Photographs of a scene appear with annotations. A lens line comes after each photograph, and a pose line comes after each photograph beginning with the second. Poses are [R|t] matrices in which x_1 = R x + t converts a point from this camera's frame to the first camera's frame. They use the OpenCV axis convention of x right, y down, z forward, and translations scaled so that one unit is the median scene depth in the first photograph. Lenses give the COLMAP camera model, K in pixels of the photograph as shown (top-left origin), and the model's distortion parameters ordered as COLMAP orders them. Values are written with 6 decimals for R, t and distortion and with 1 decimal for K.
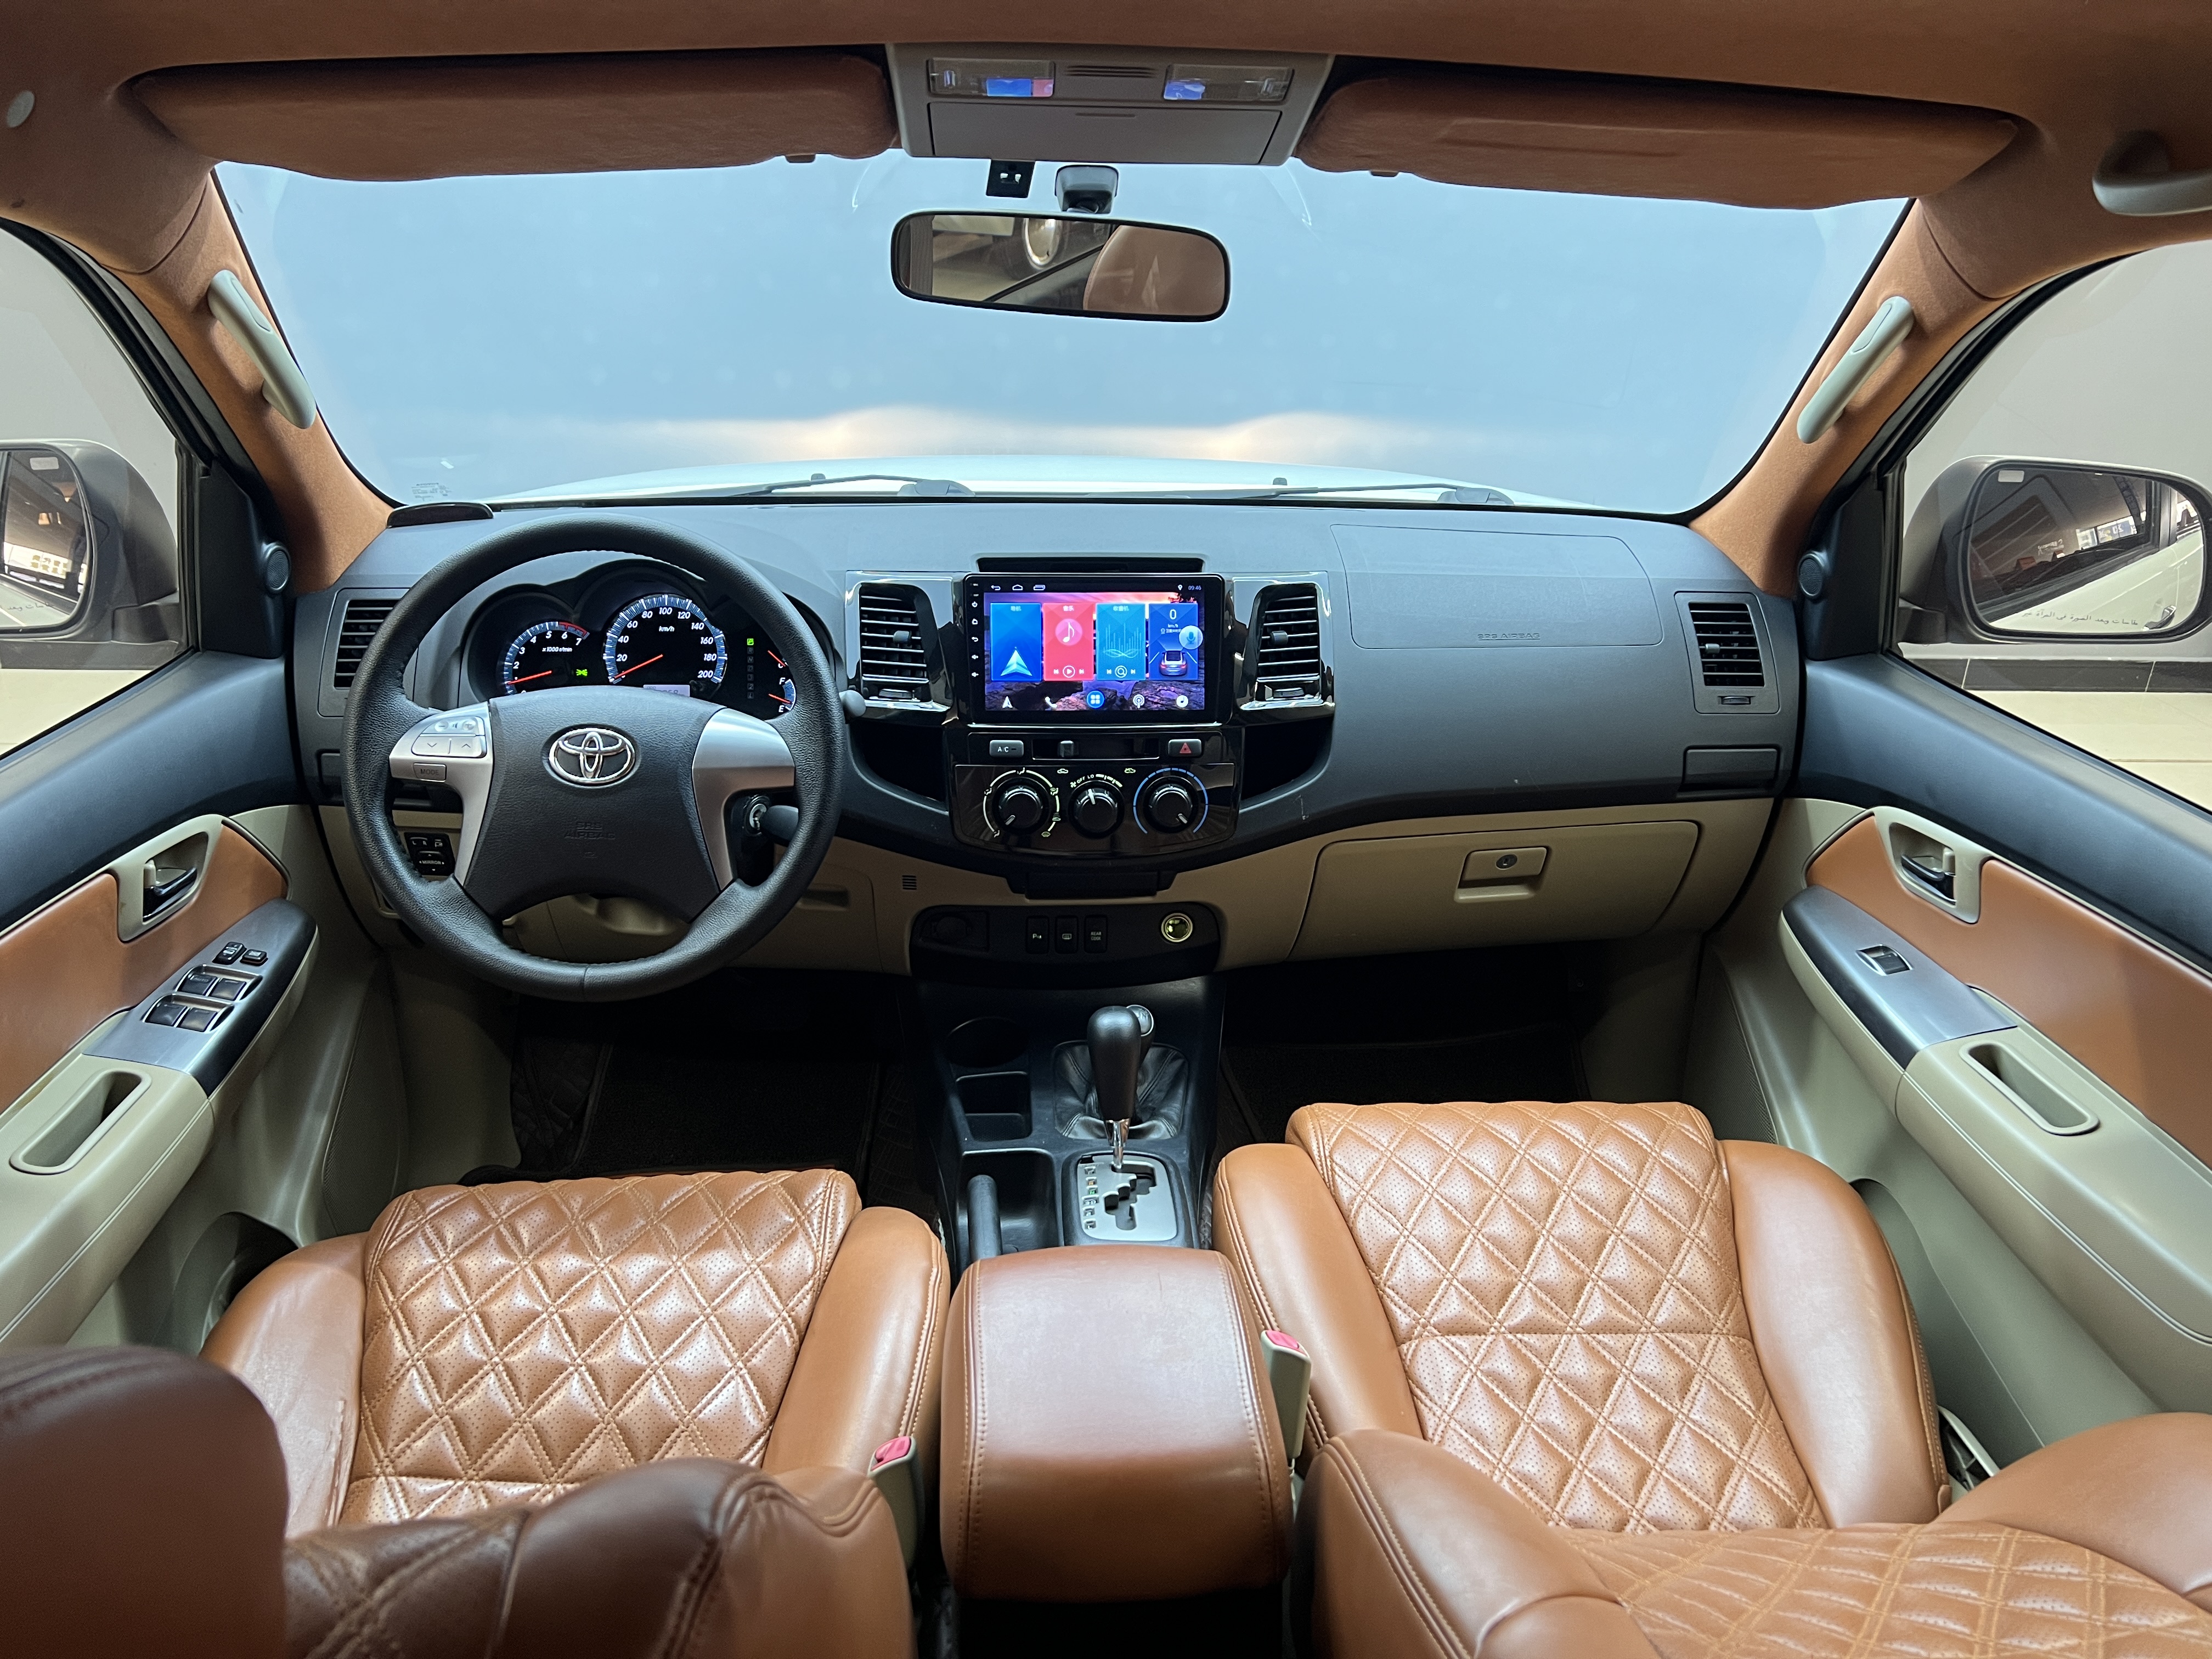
lens RADIAL K [[1634.1, 0, 1103.3], [0, 1634.1, 849.3], [0, 0, 1]] dist [0.057778, -0.059297]
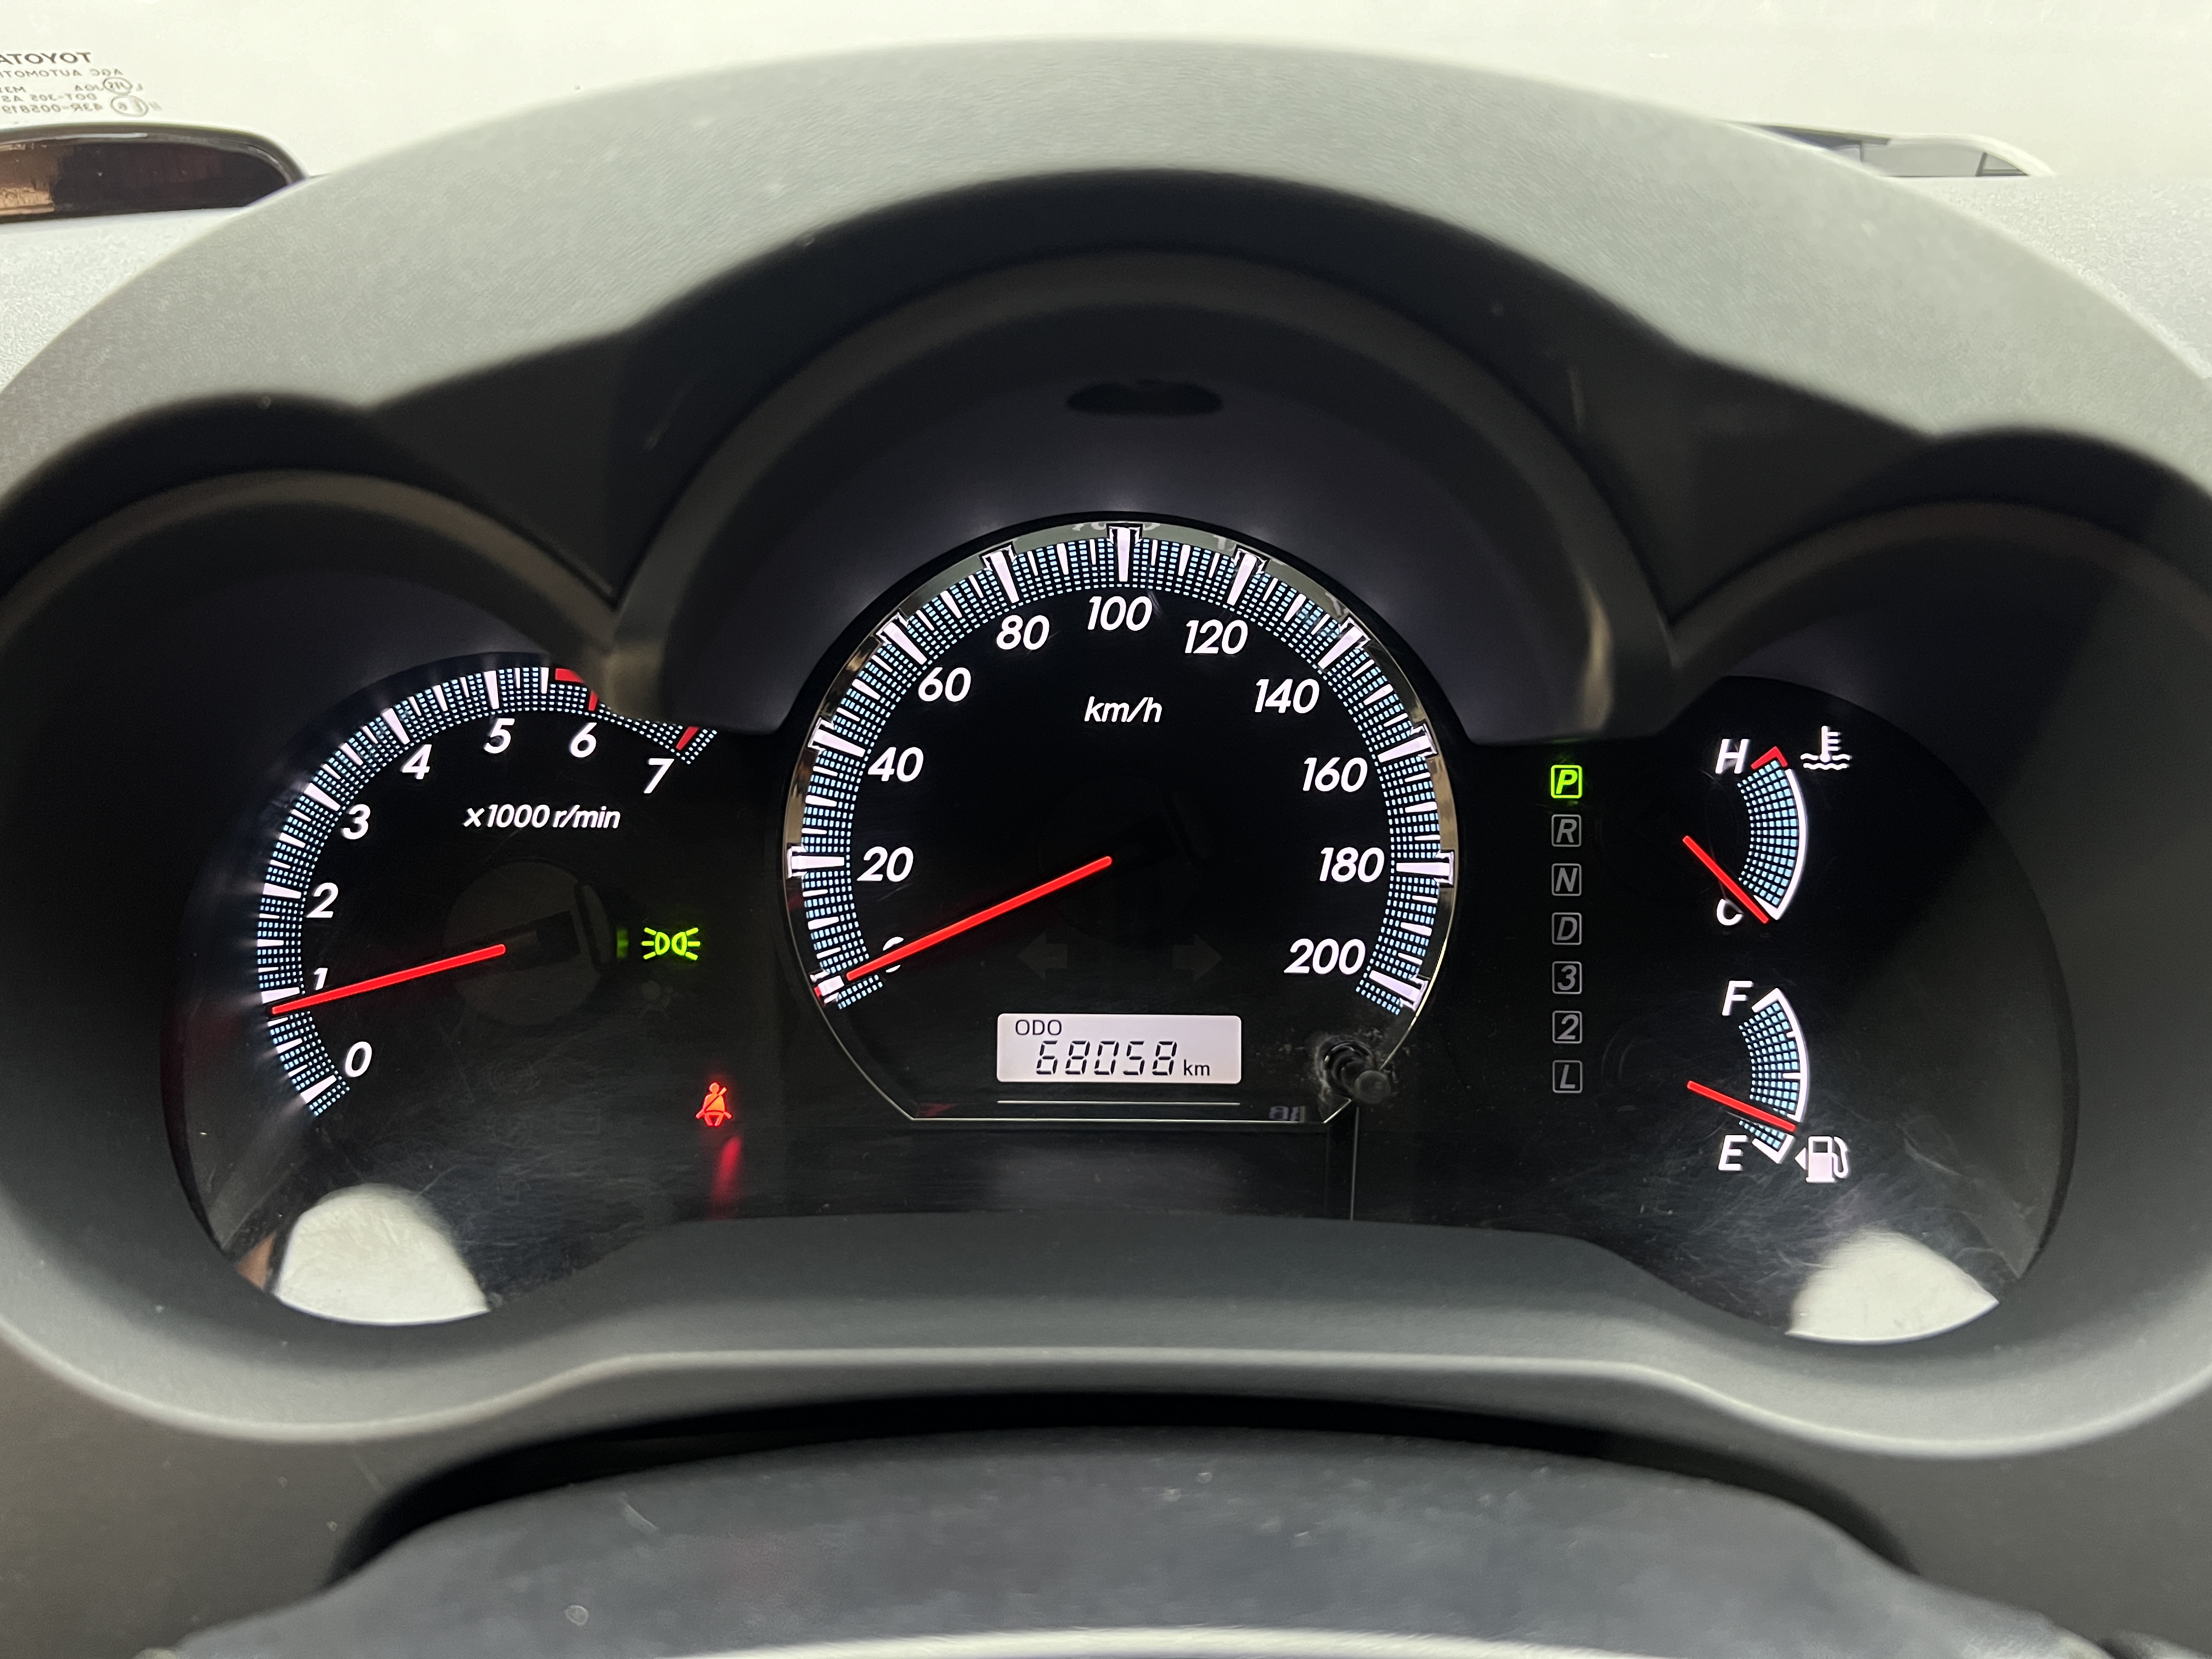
lens RADIAL K [[1634.1, 0, 1115.6], [0, 1634.1, 839.6], [0, 0, 1]] dist [0.057778, -0.059297]
pose [[0.998381, 0.016473, -0.054443, -0.270216], [-0.016219, 0.999855, 0.005103, -0.126825], [0.054519, -0.004211, 0.998504, 0.858765]]
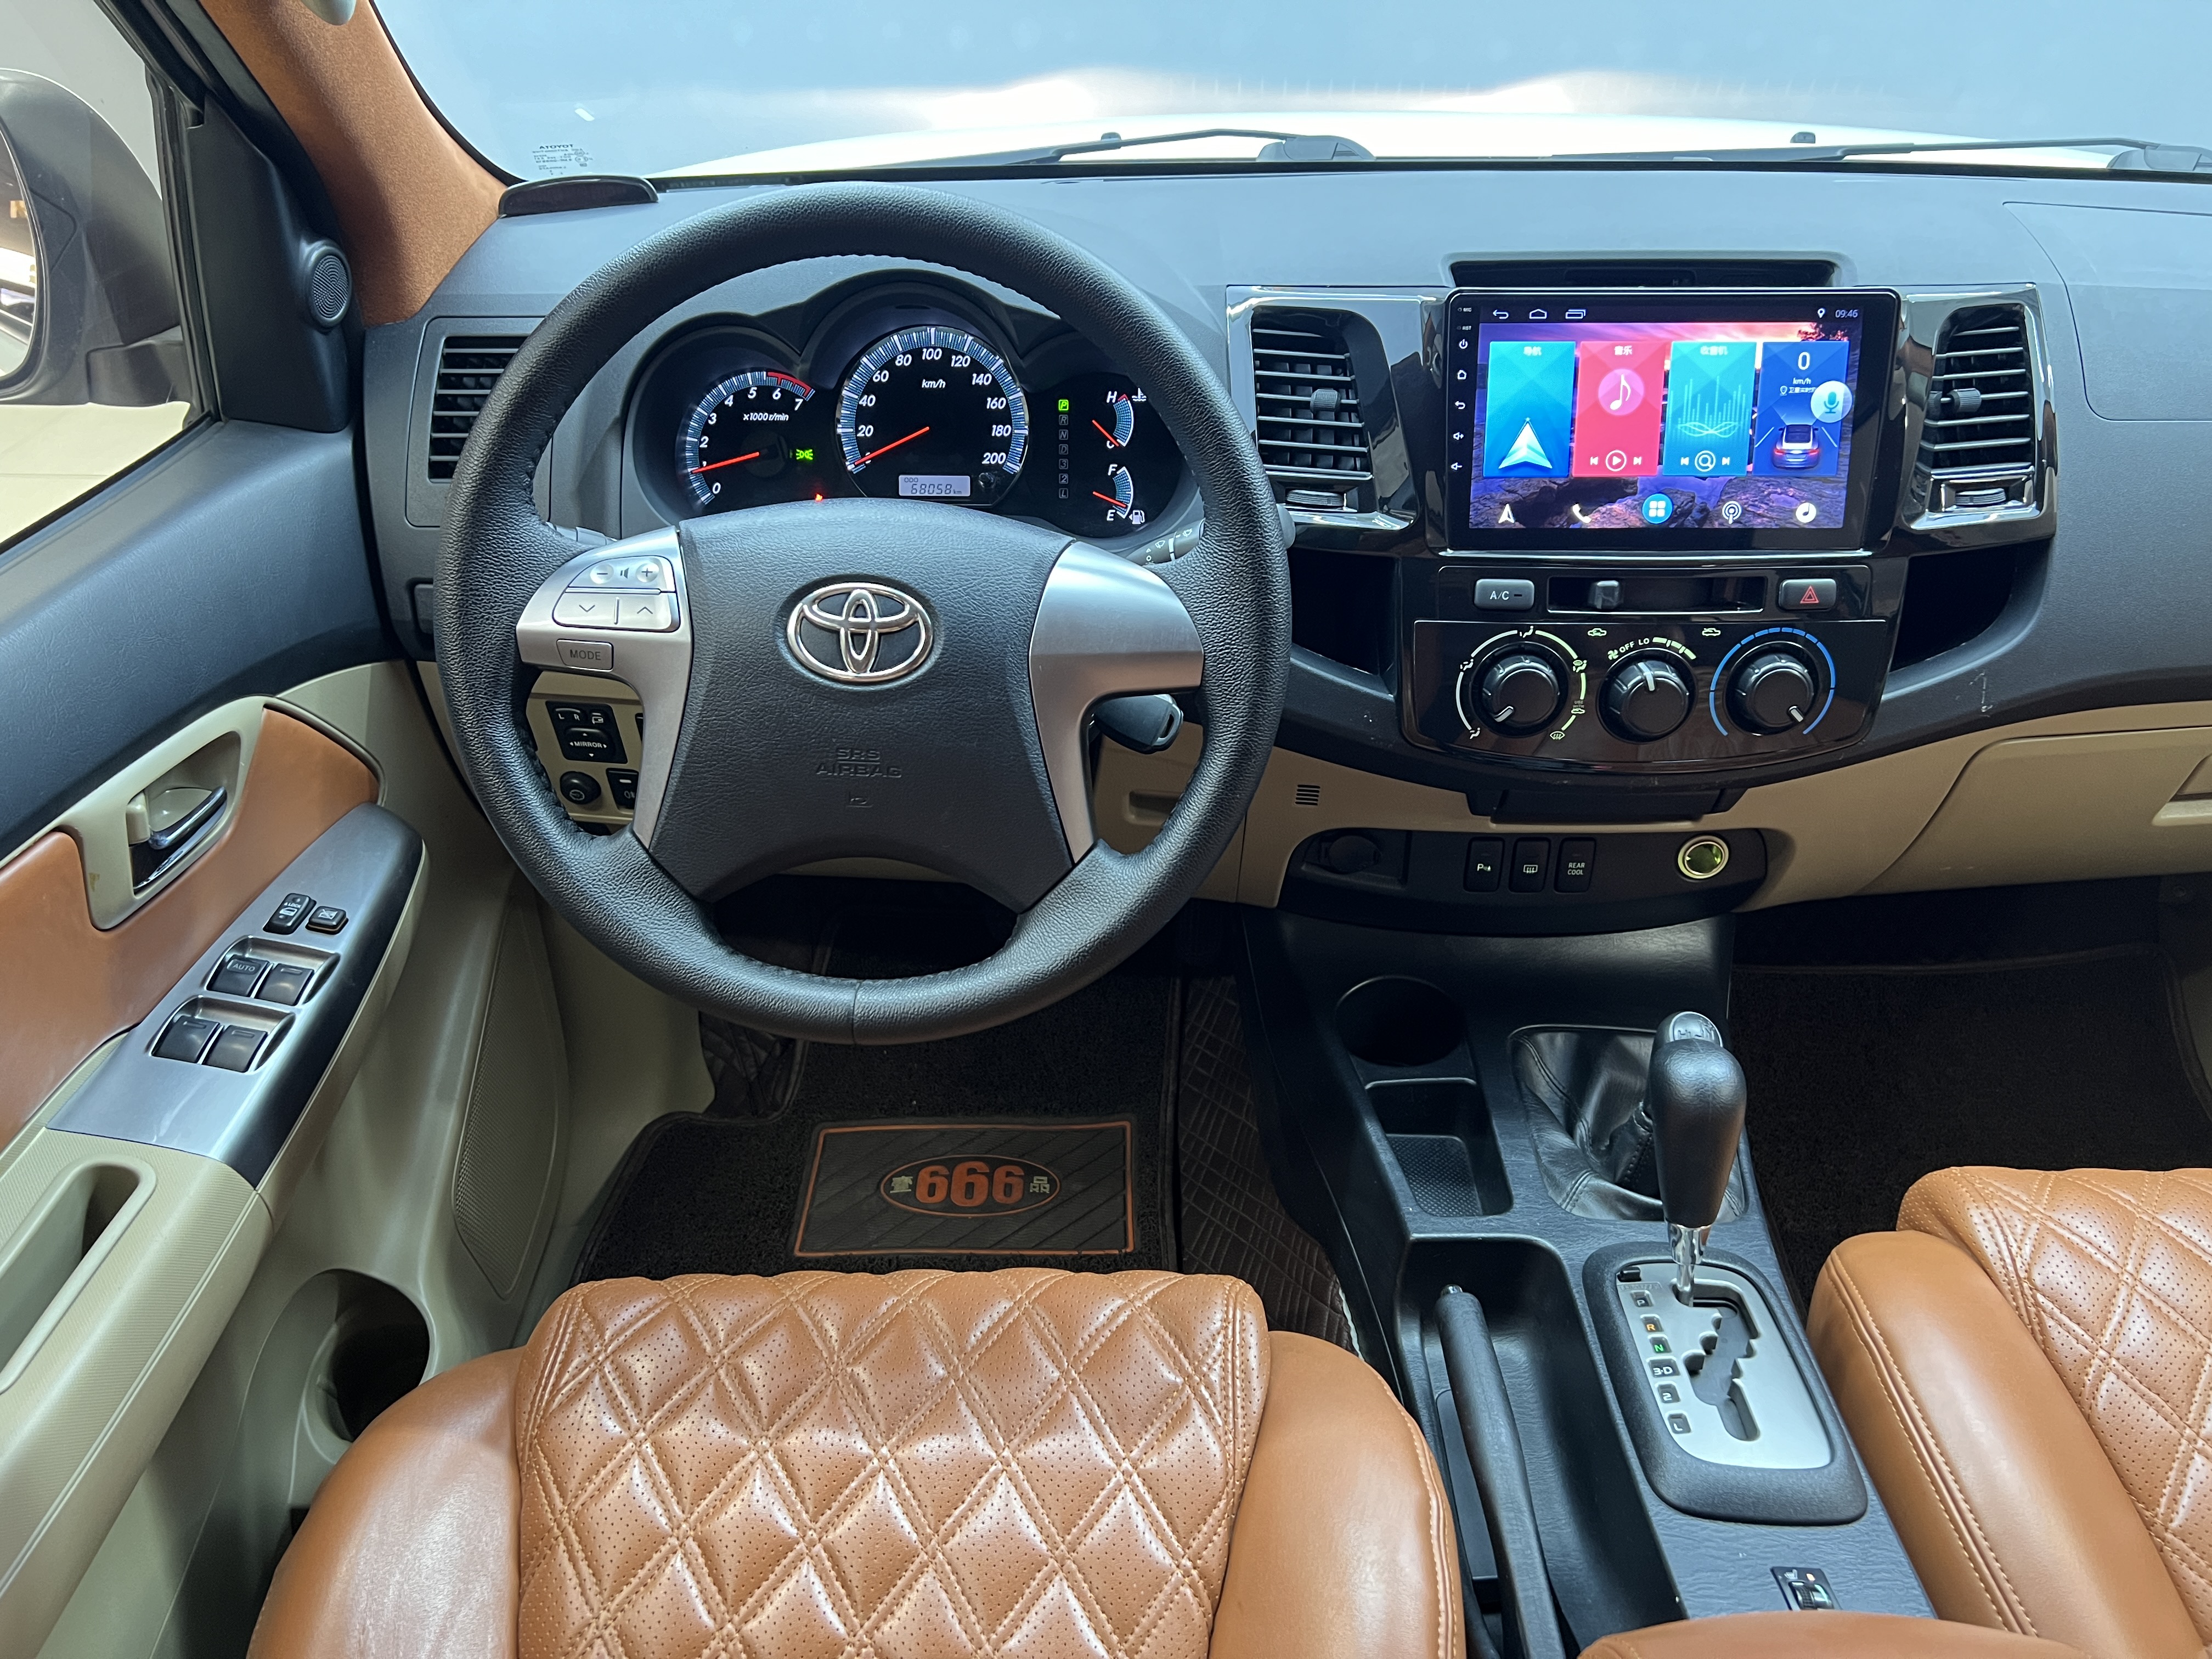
lens RADIAL K [[1634.1, 0, 1102.7], [0, 1634.1, 835.9], [0, 0, 1]] dist [0.057778, -0.059297]
pose [[0.996923, 0.023974, -0.074636, -0.158108], [-0.011716, 0.986960, 0.160536, -0.068336], [0.077511, -0.159167, 0.984204, 0.376220]]
